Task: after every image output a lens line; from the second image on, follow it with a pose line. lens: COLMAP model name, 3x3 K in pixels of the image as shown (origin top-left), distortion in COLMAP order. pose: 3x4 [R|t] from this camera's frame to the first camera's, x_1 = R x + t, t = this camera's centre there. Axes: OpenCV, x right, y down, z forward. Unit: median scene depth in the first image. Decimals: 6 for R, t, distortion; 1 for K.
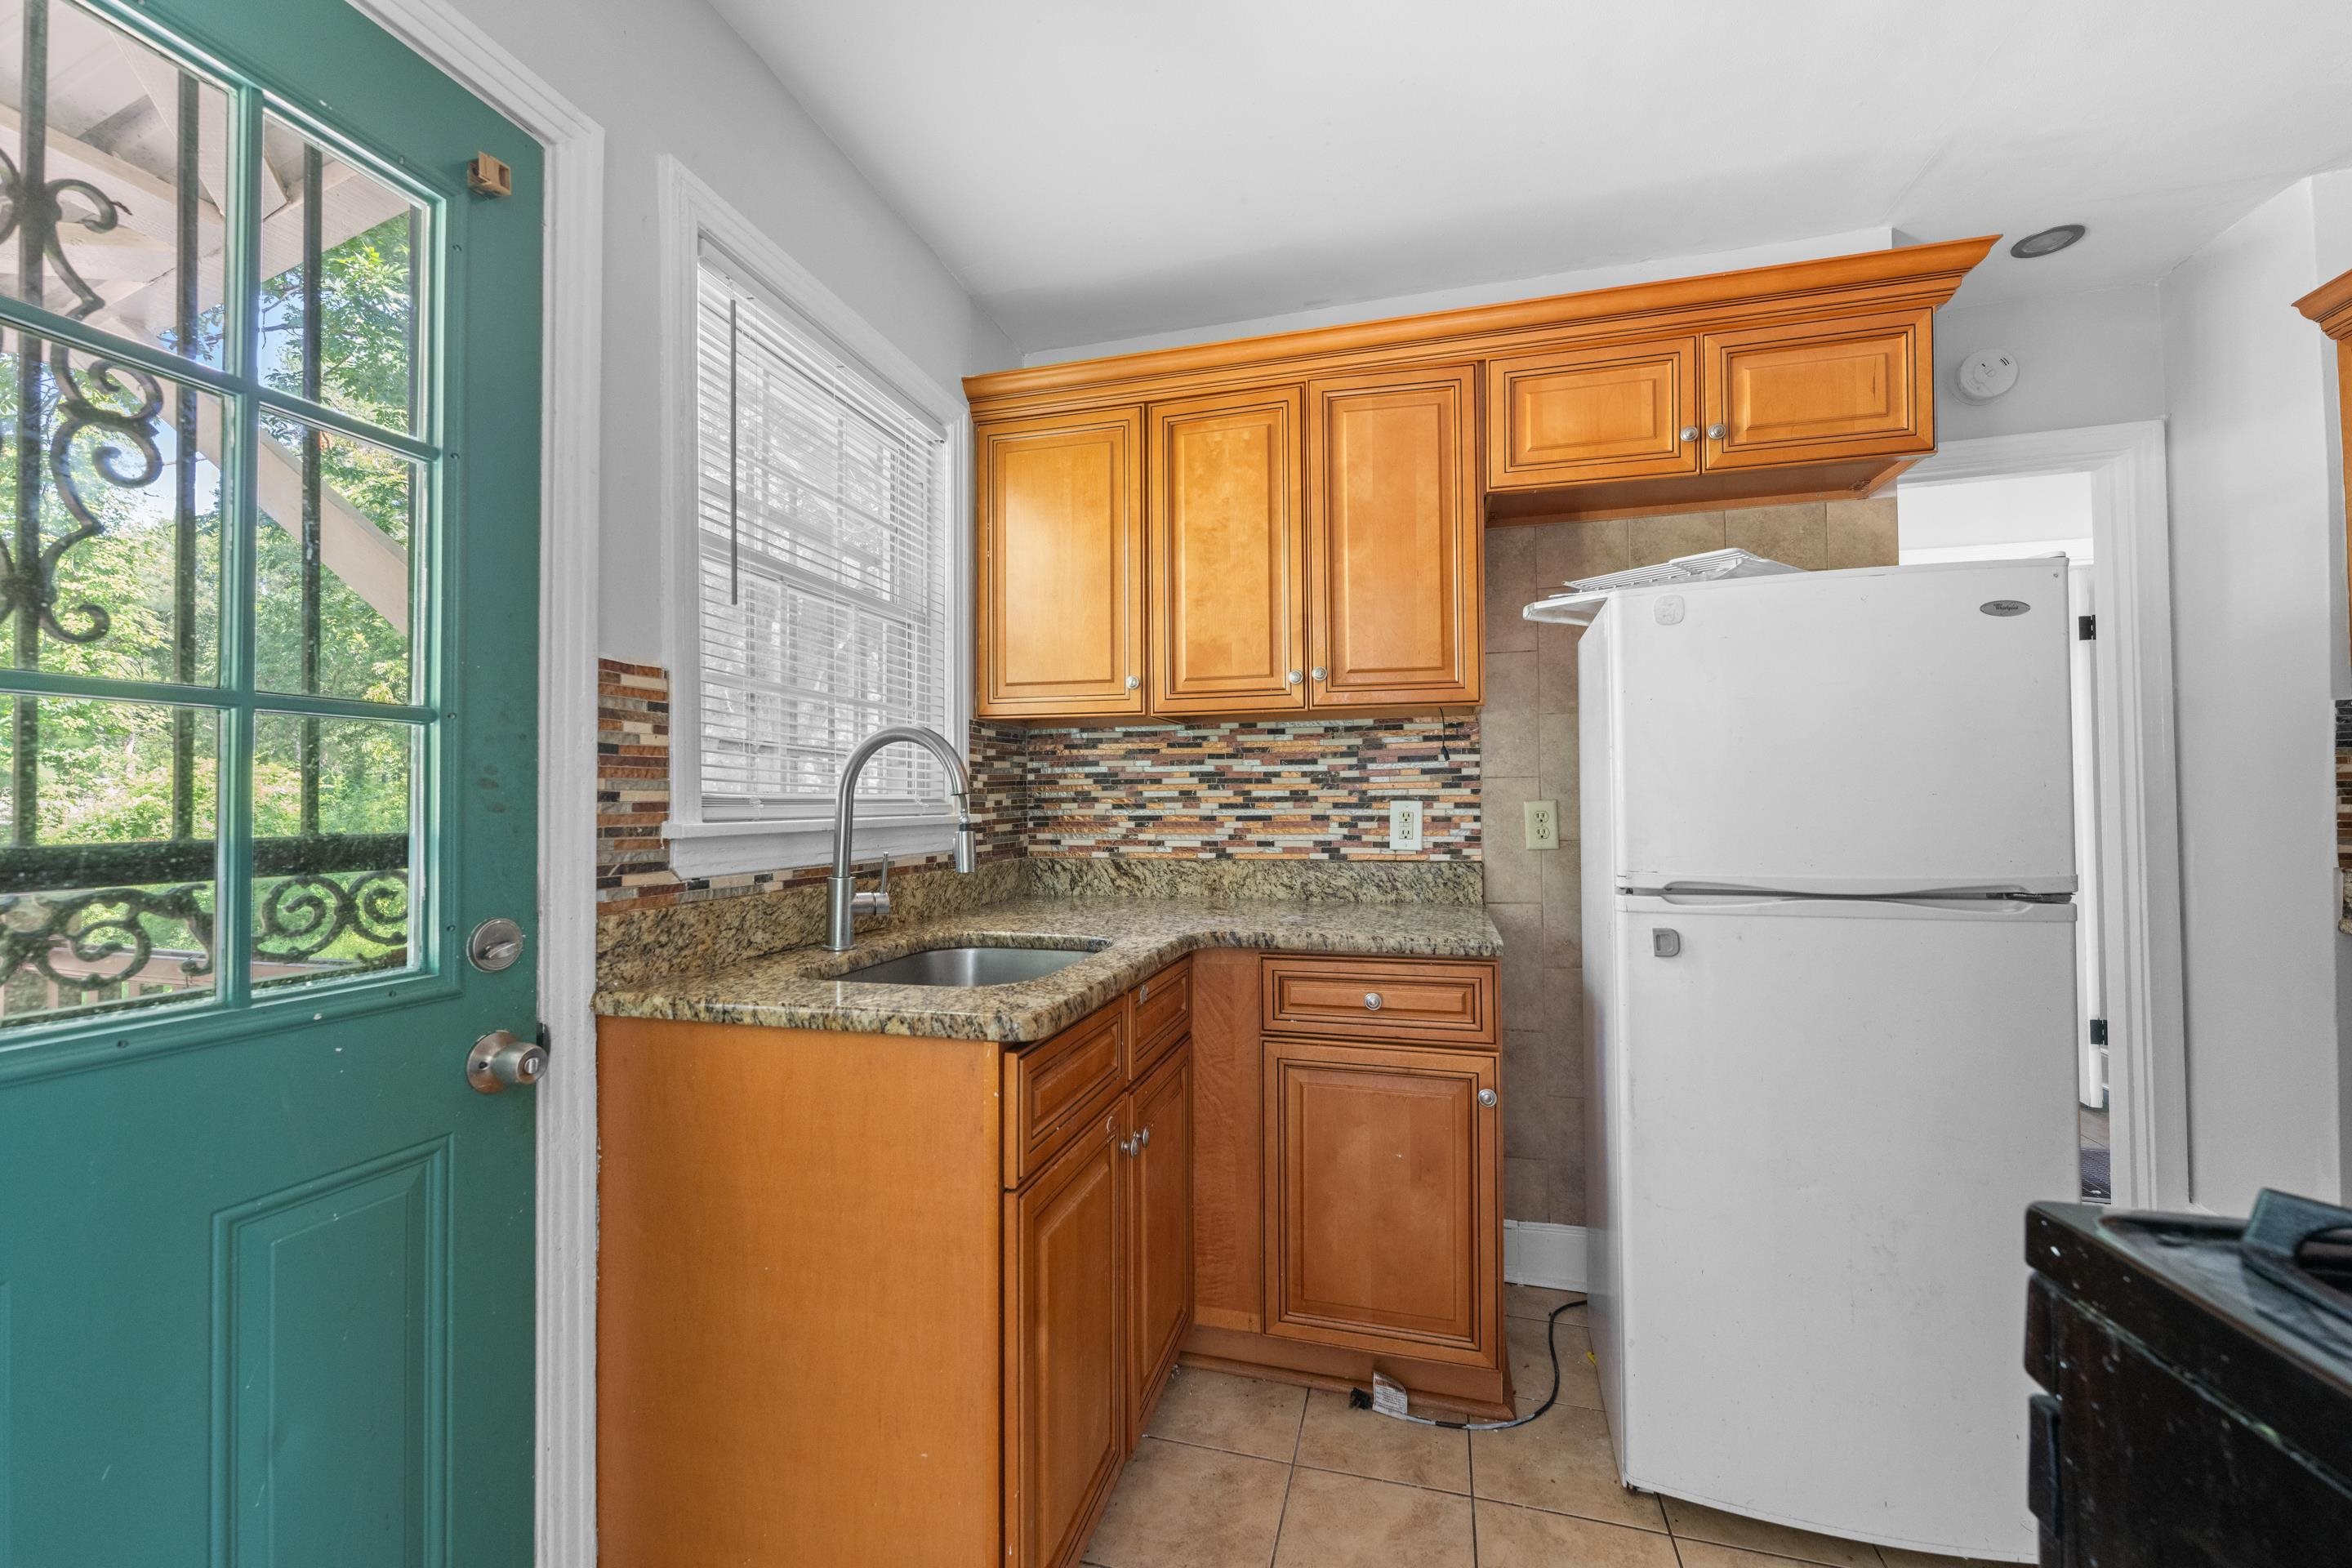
lens RADIAL K [[954.0, 0, 1171.1], [0, 954.0, 787.7], [0, 0, 1]] dist [-0.001032, 0.000157]
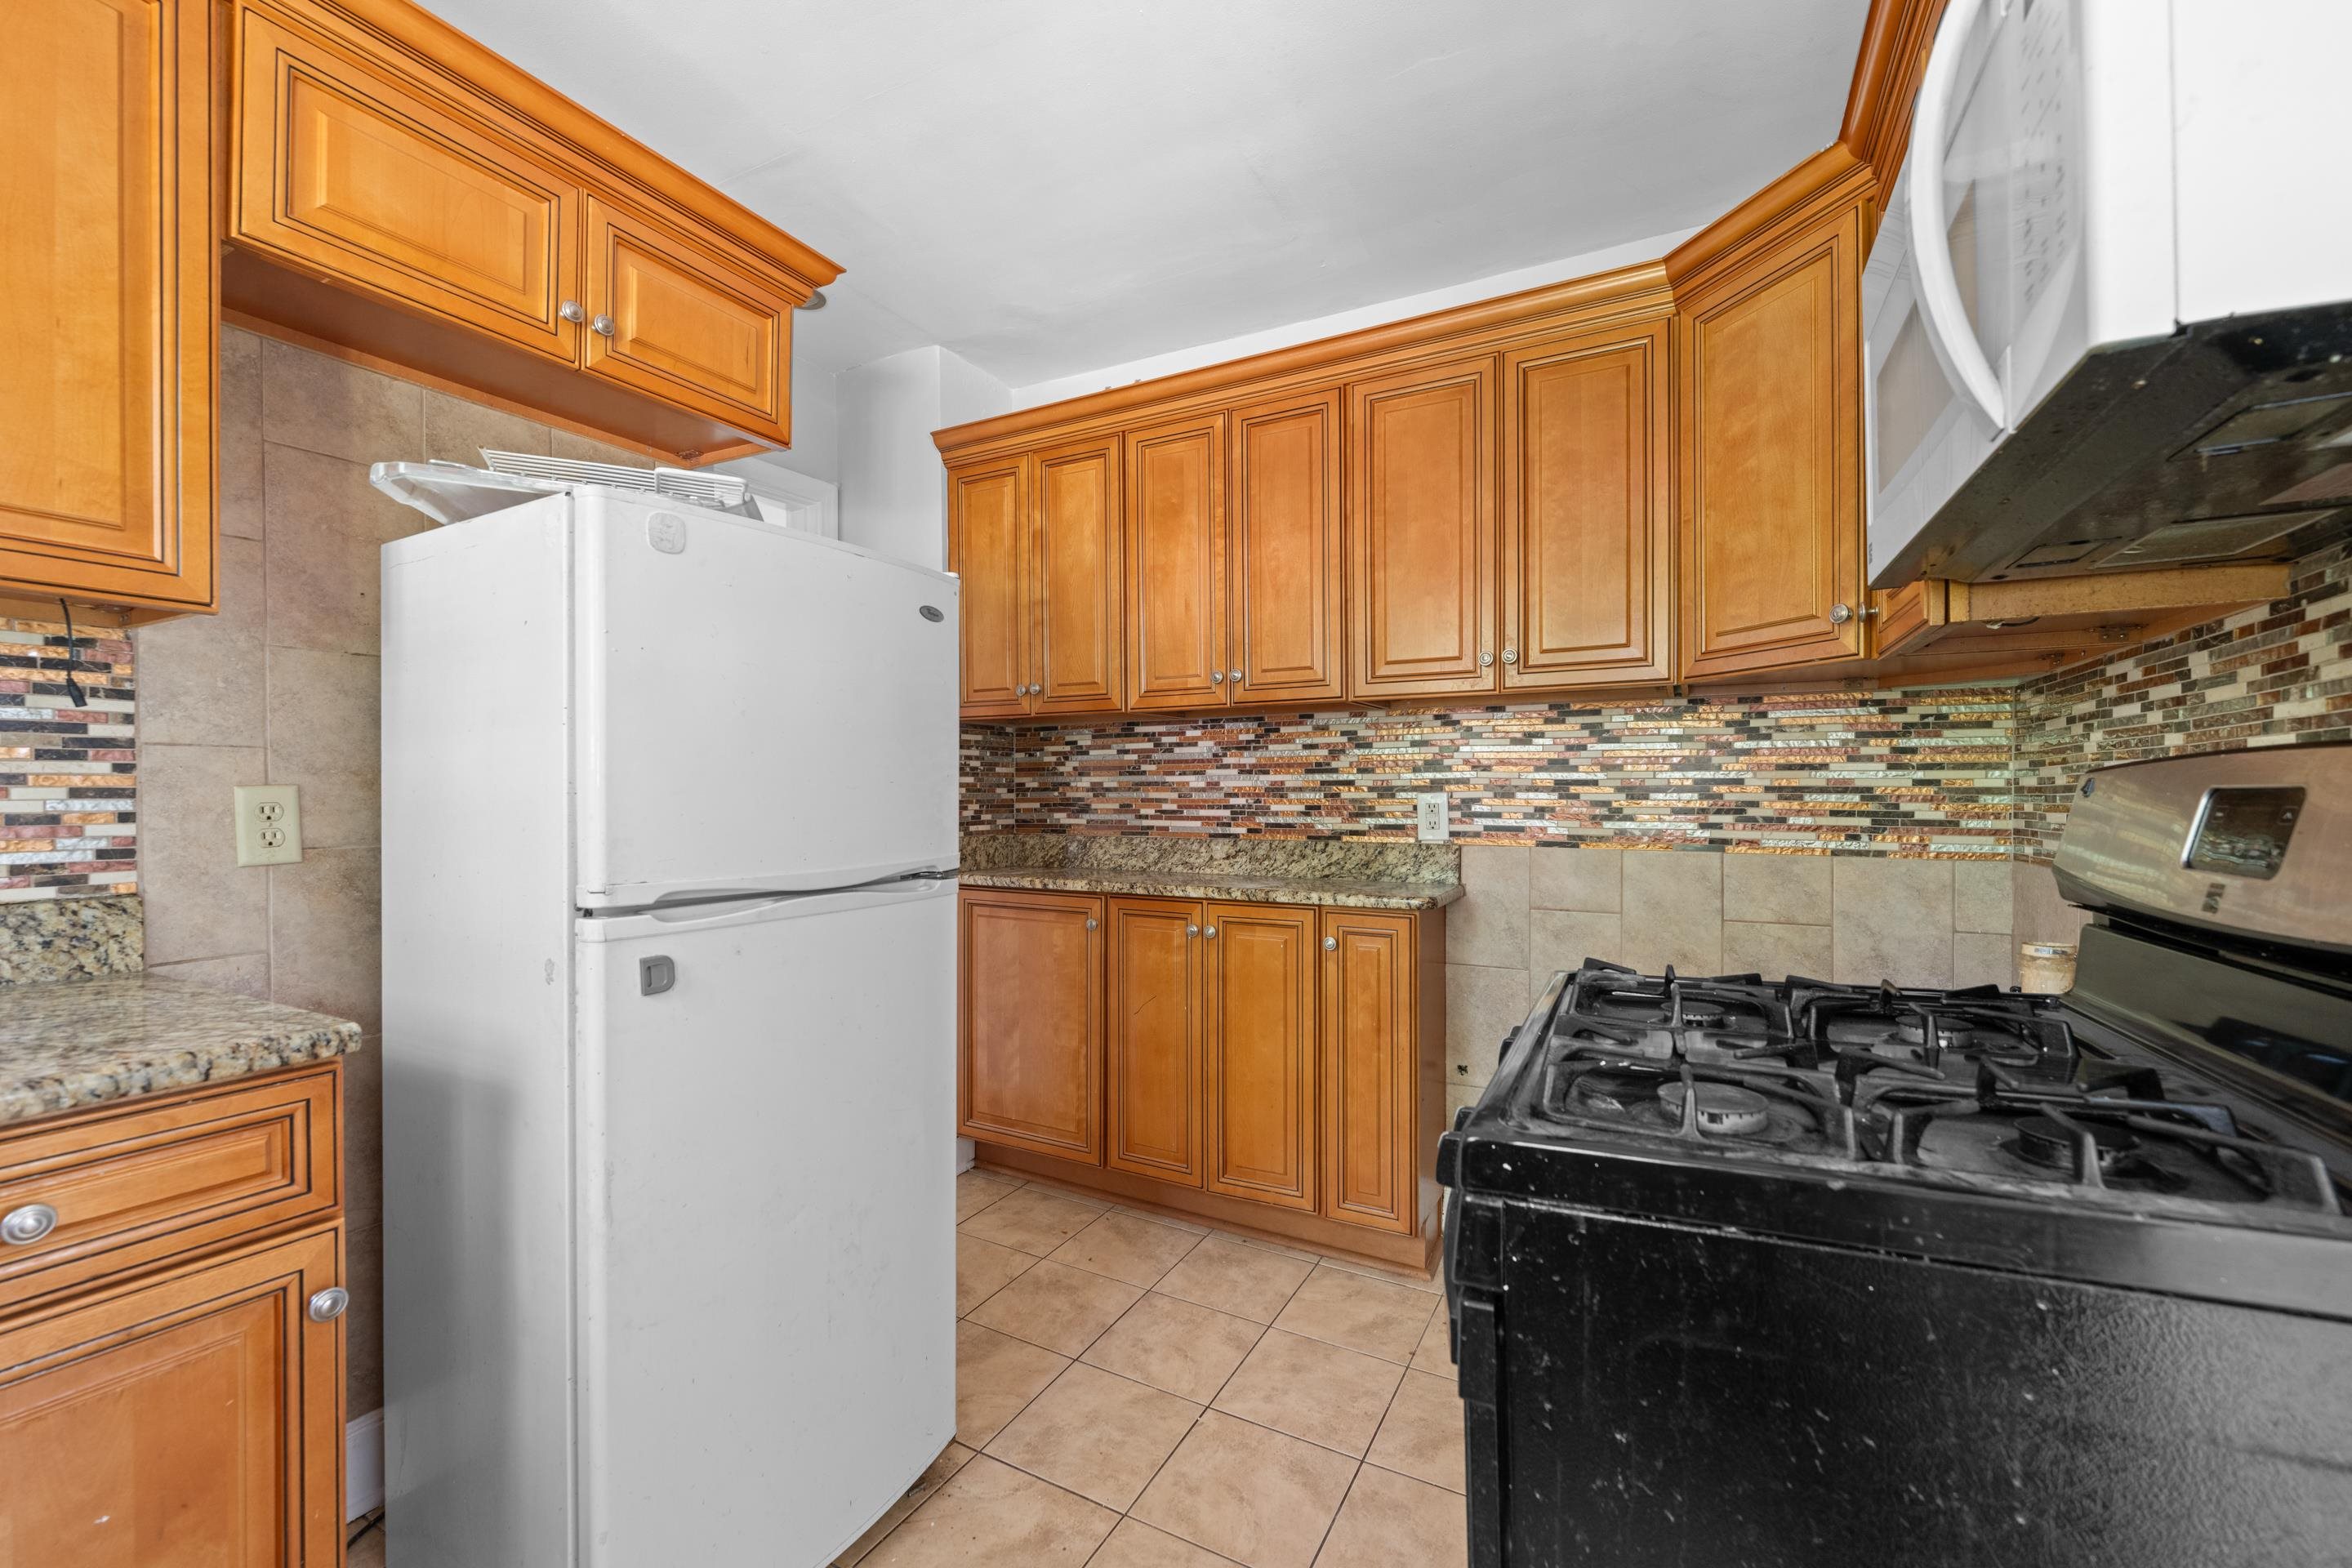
lens RADIAL K [[954.0, 0, 1169.7], [0, 954.0, 797.0], [0, 0, 1]] dist [-0.001032, 0.000157]
pose [[0.228342, -0.001155, 0.973580, -0.090300], [-0.017581, 0.999831, 0.005309, 0.008247], [-0.973422, -0.018329, 0.228283, 0.324518]]
